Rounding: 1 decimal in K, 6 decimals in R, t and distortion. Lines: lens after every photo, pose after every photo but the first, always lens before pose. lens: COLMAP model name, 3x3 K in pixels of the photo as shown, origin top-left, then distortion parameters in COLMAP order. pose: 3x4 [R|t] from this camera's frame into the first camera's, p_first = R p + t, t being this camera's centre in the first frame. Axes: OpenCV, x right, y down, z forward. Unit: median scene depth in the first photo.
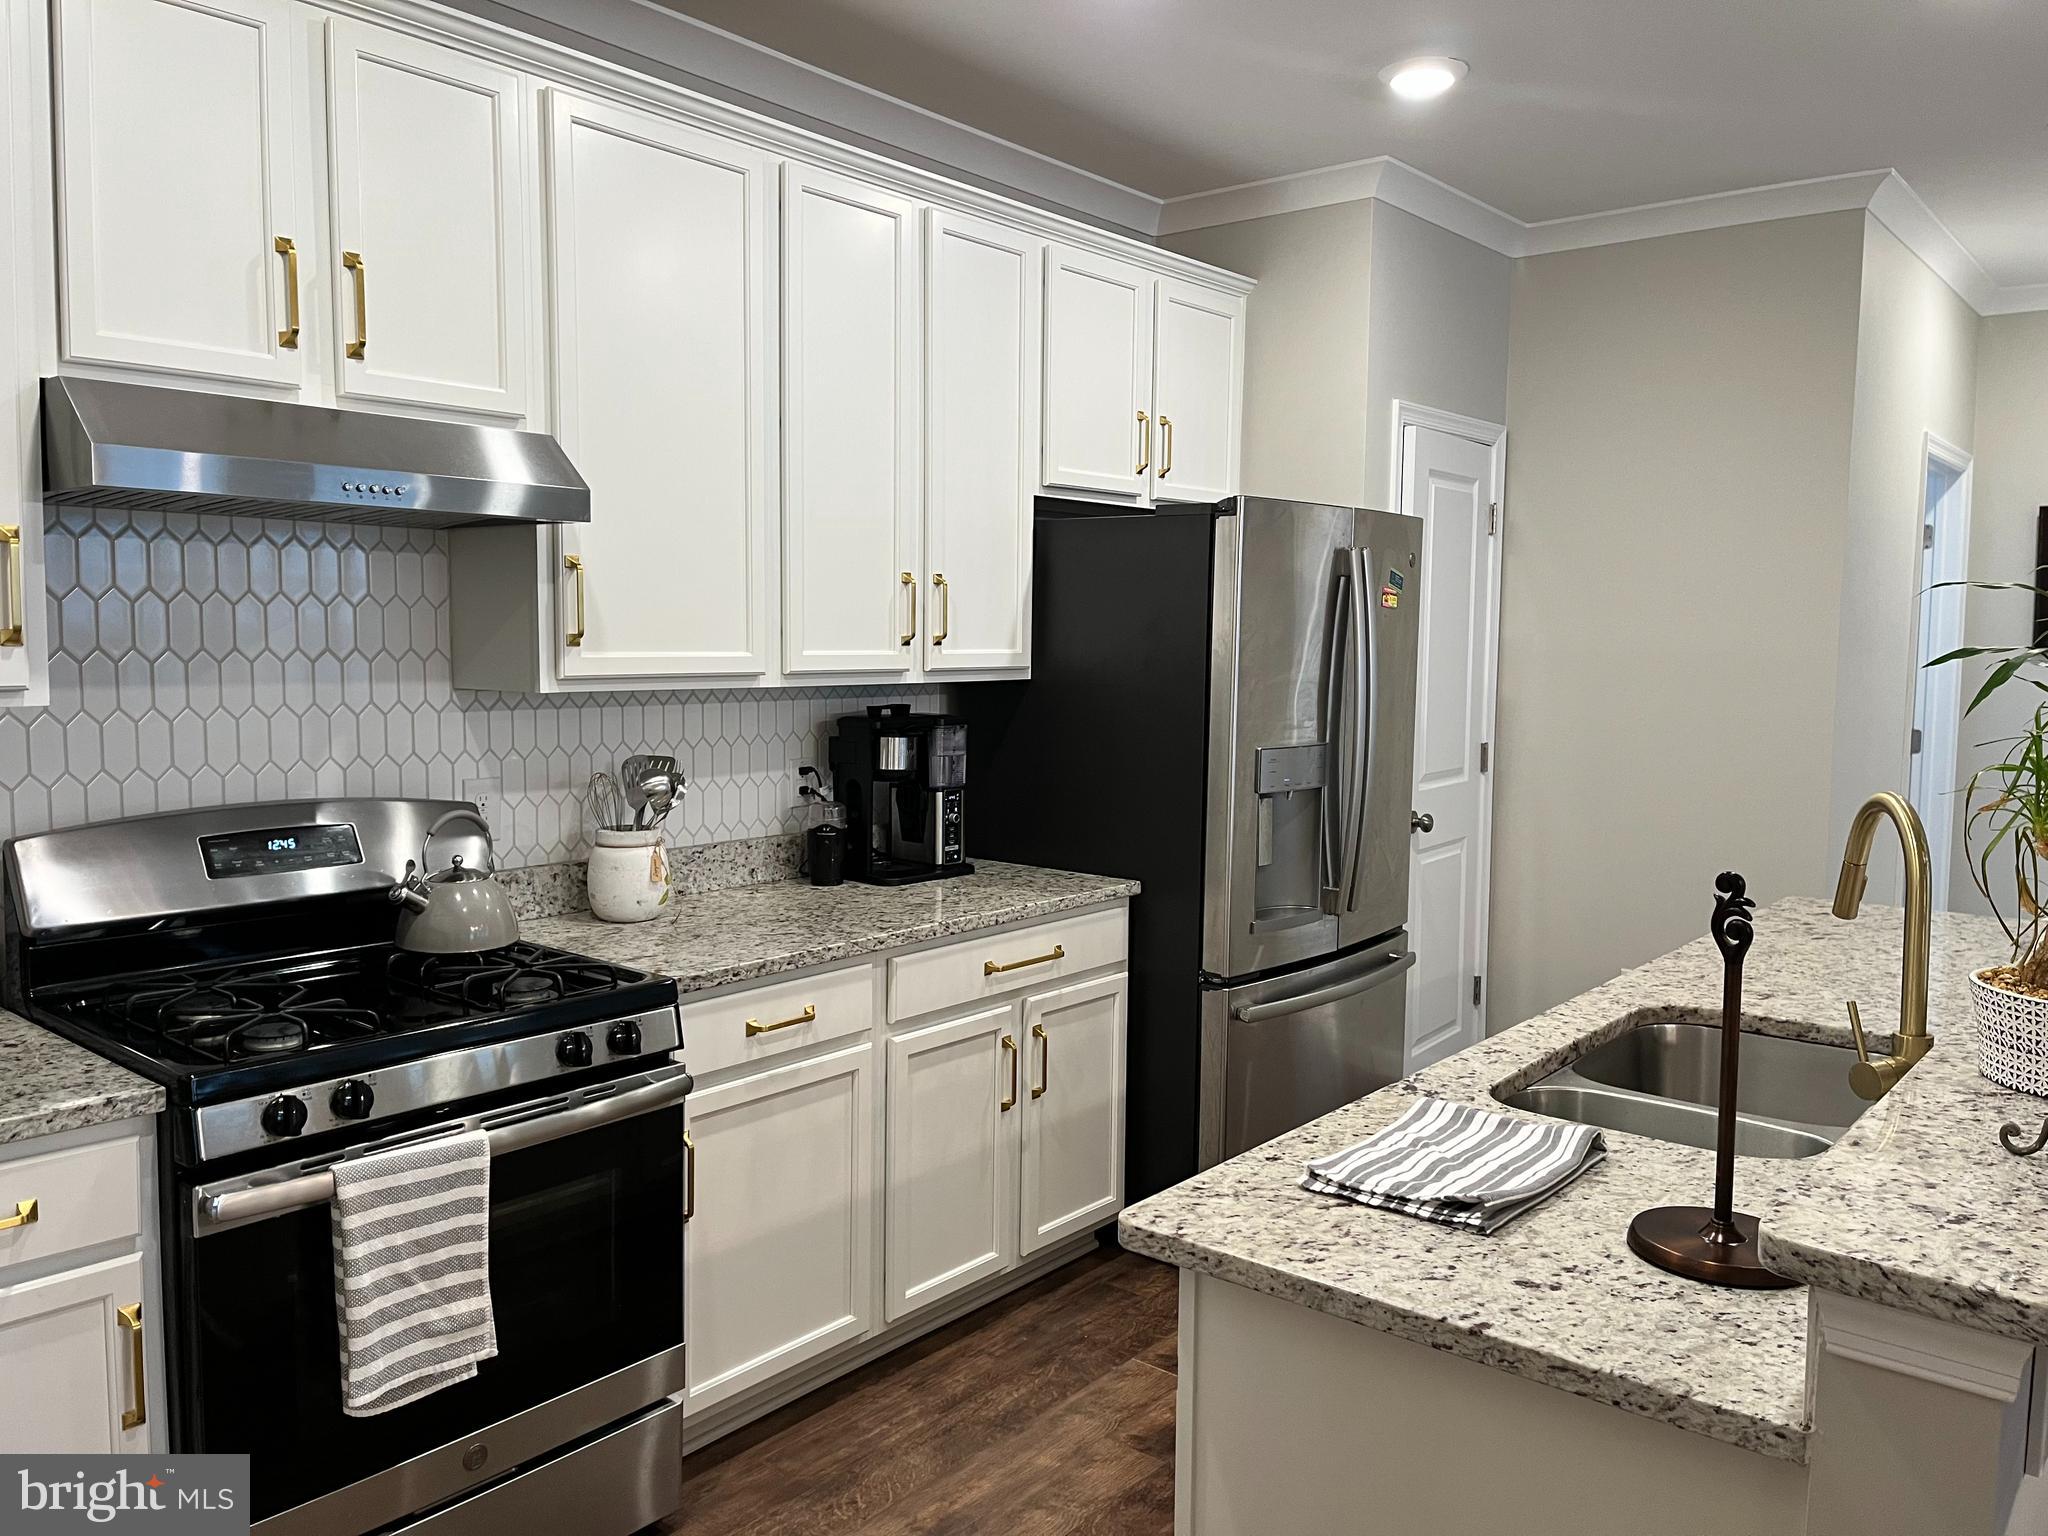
lens RADIAL K [[1550.6, 0, 1019.9], [0, 1550.6, 755.8], [0, 0, 1]] dist [0.086436, -0.117050]
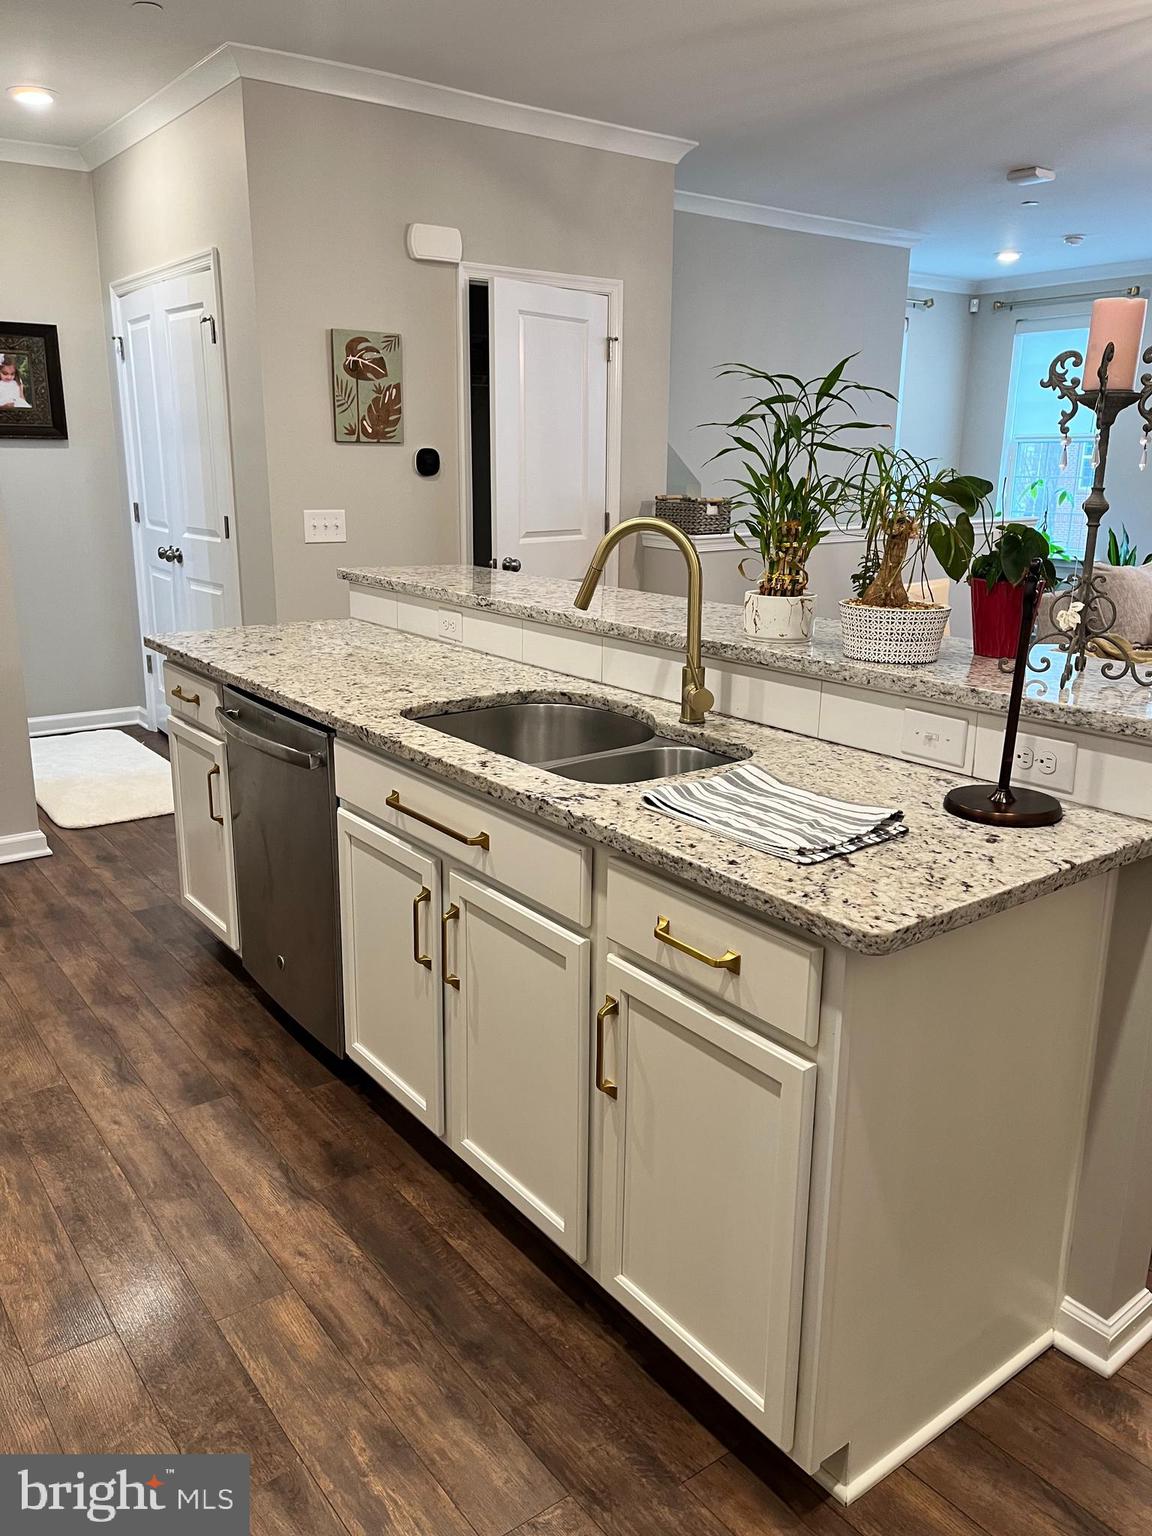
lens RADIAL K [[1165.0, 0, 577.1], [0, 1165.0, 760.2], [0, 0, 1]] dist [0.078543, -0.104638]
pose [[0.225726, -0.253806, 0.940548, -0.412074], [0.071879, 0.967173, 0.243740, -0.020292], [-0.971535, 0.012587, 0.236560, 0.574850]]
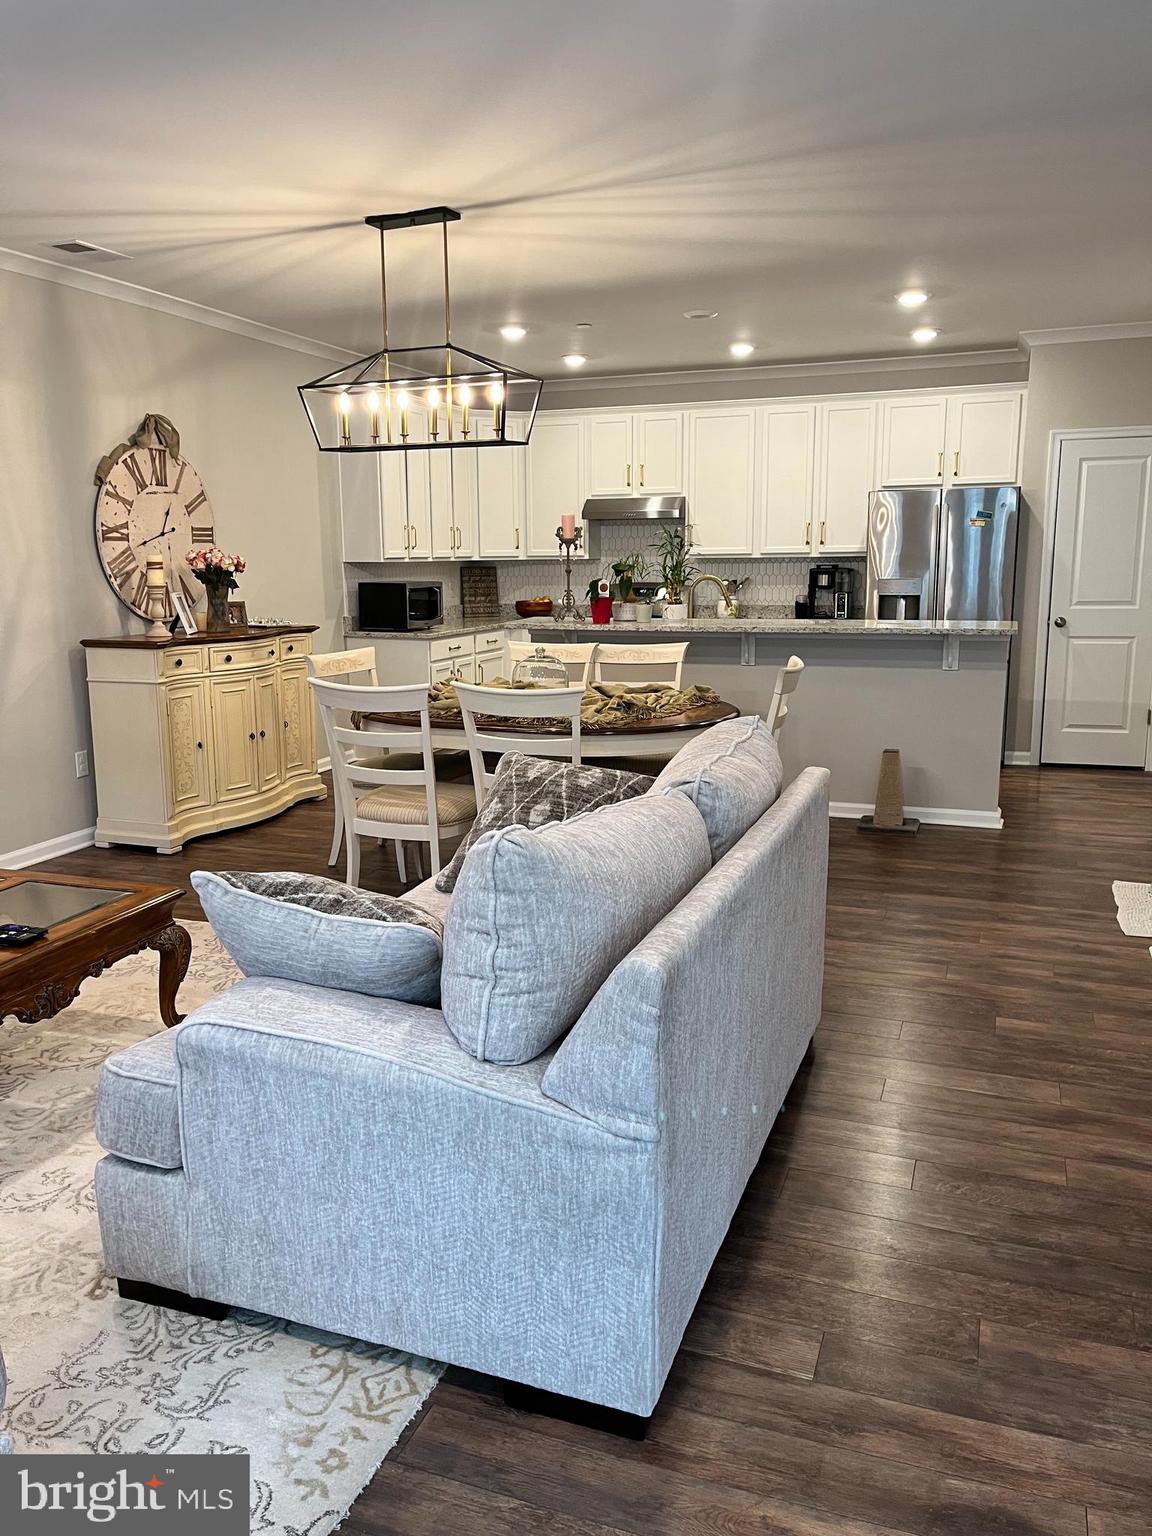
lens RADIAL K [[1160.0, 0, 564.2], [0, 1160.0, 757.6], [0, 0, 1]] dist [0.082177, -0.111045]
pose [[0.322634, 0.151804, -0.934271, 2.573804], [-0.065387, 0.988272, 0.137998, 0.079121], [0.944263, 0.016567, 0.328776, -0.330710]]
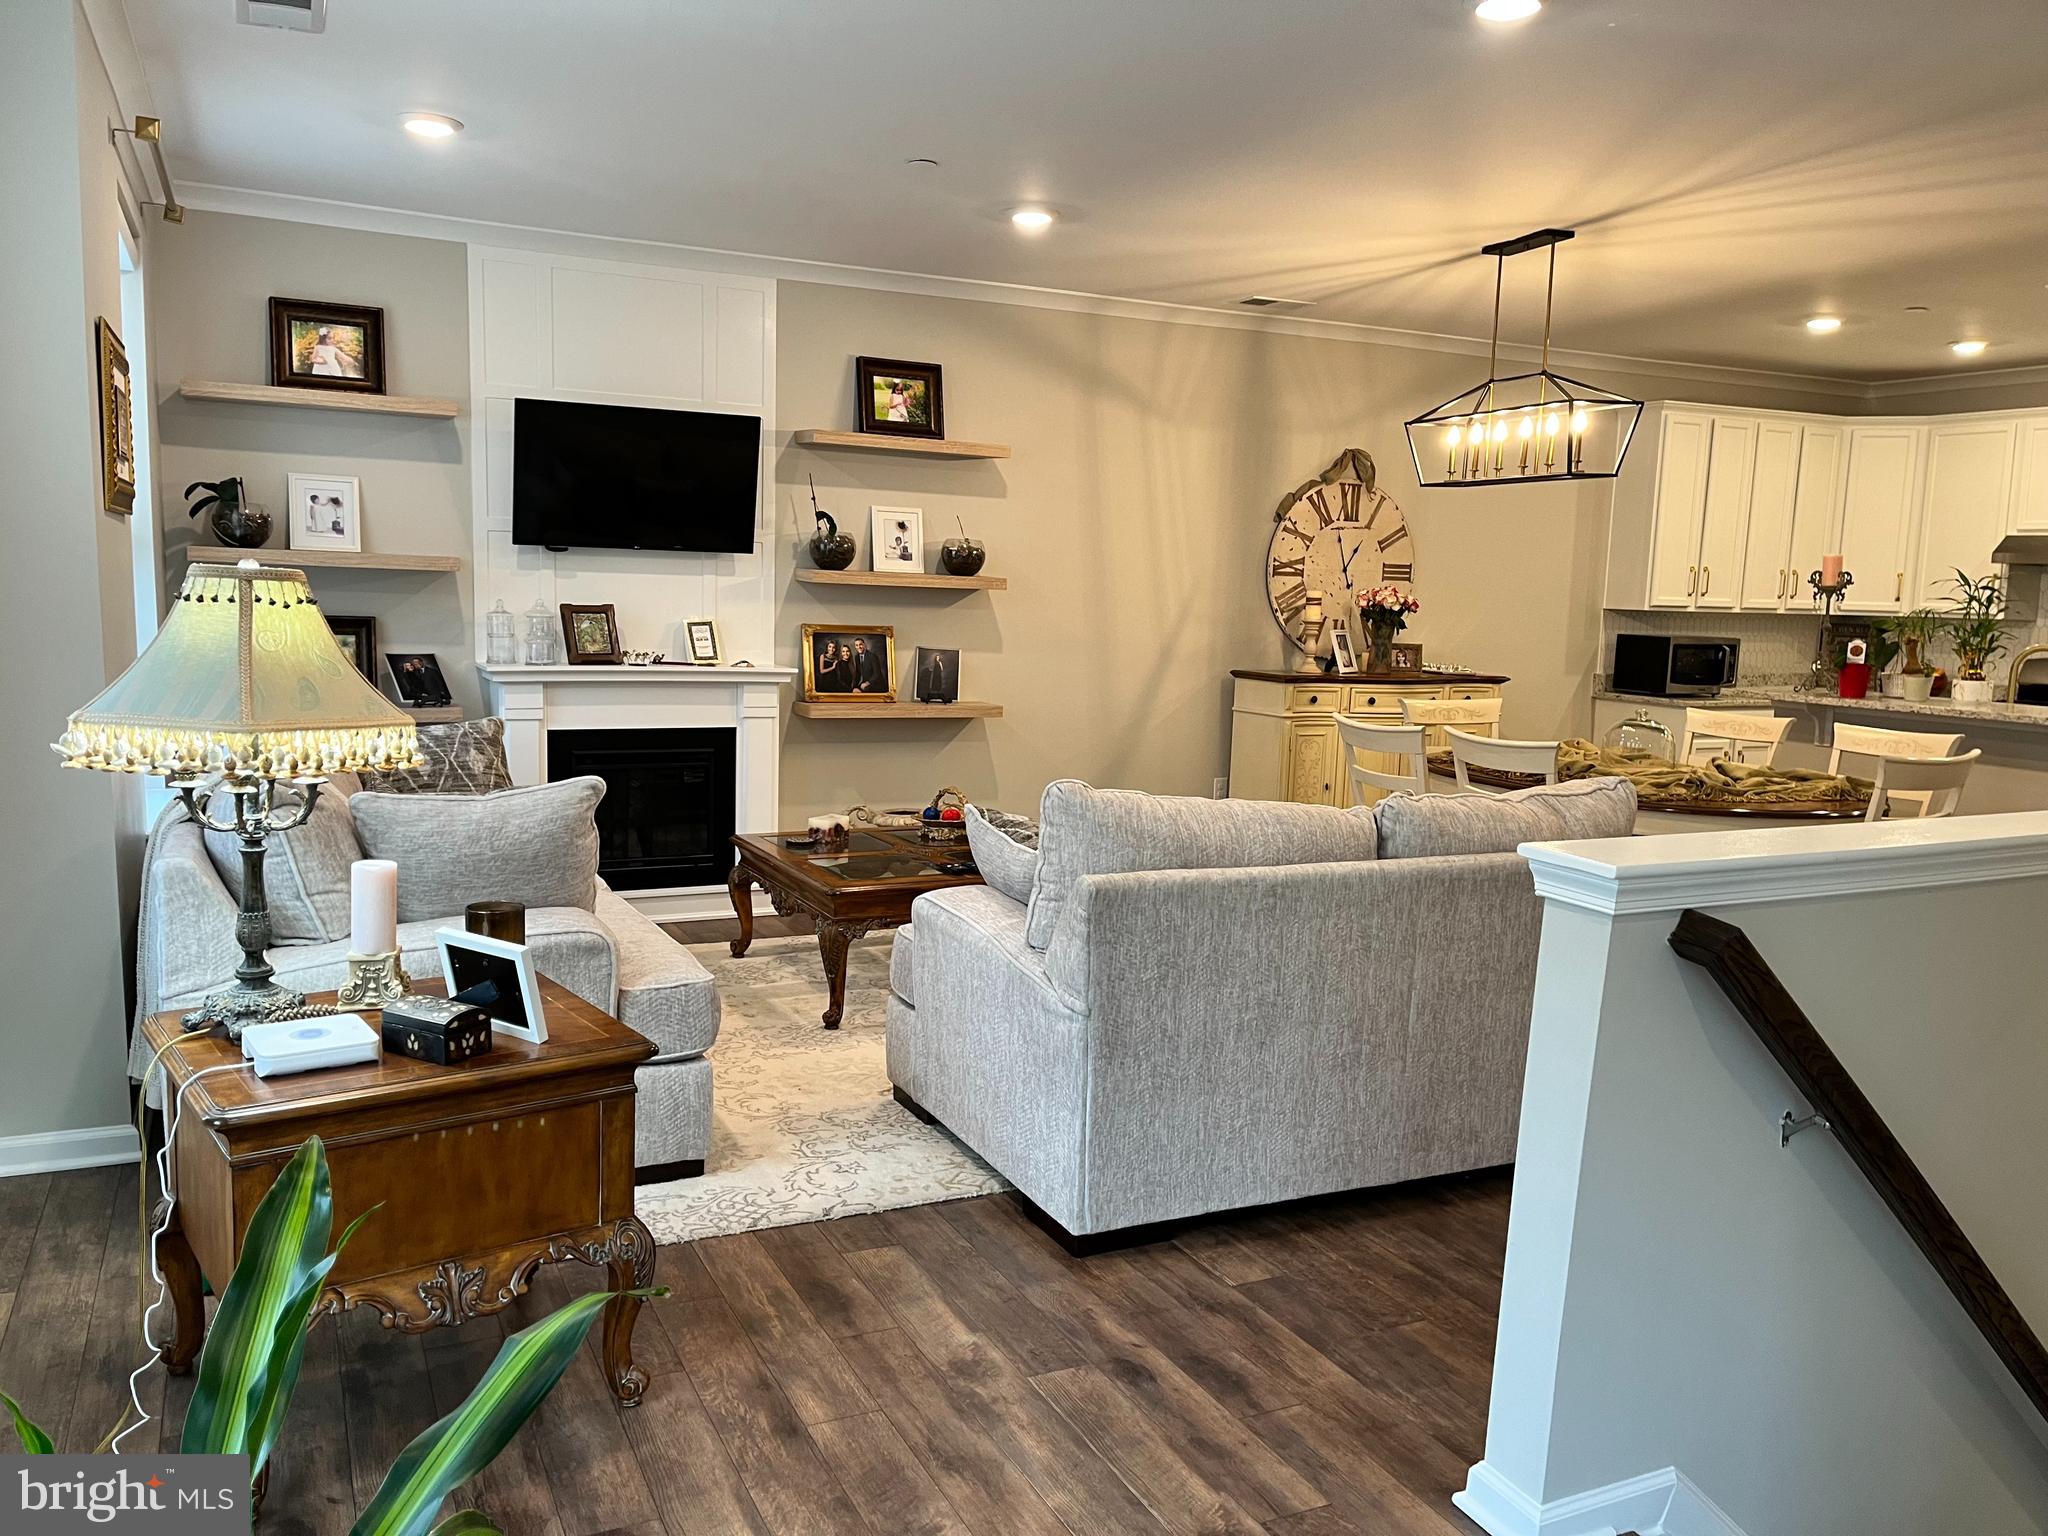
lens RADIAL K [[1549.0, 0, 1009.5], [0, 1549.0, 784.1], [0, 0, 1]] dist [0.084673, -0.112042]
pose [[-0.414814, 0.093393, -0.905101, 3.065180], [-0.109622, 0.982344, 0.151604, 0.037081], [0.903279, 0.162107, -0.397251, 0.305688]]
